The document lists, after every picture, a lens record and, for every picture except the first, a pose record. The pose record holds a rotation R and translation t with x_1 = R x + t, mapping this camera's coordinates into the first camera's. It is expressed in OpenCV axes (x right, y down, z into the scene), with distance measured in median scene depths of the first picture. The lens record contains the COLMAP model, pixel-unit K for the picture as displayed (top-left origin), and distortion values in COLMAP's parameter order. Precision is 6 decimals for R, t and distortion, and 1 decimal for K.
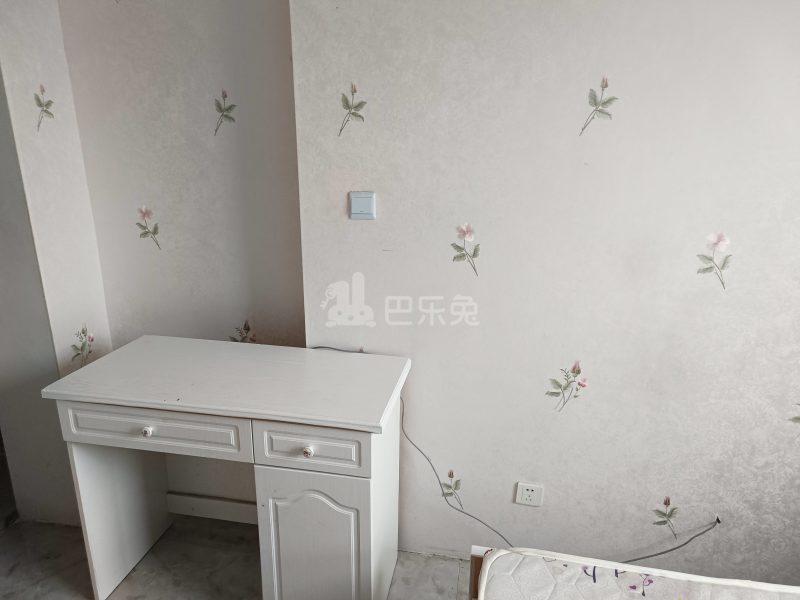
lens RADIAL K [[681.1, 0, 399.7], [0, 681.1, 373.3], [0, 0, 1]] dist [0.077288, -0.245778]
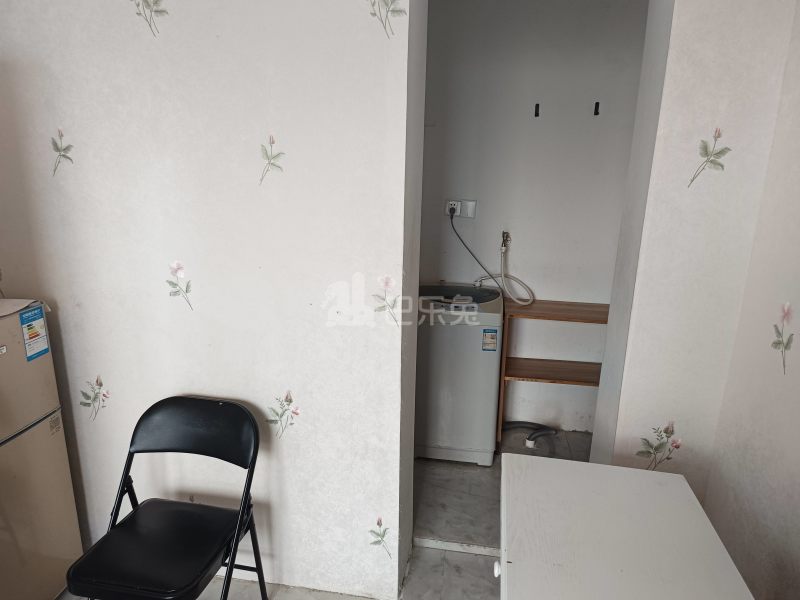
lens RADIAL K [[681.1, 0, 399.7], [0, 681.1, 373.3], [0, 0, 1]] dist [0.077288, -0.245778]
pose [[0.996511, 0.012293, 0.082554, 0.351387], [-0.006477, 0.997502, -0.070347, 0.029778], [-0.083213, 0.069567, 0.994101, -0.090747]]
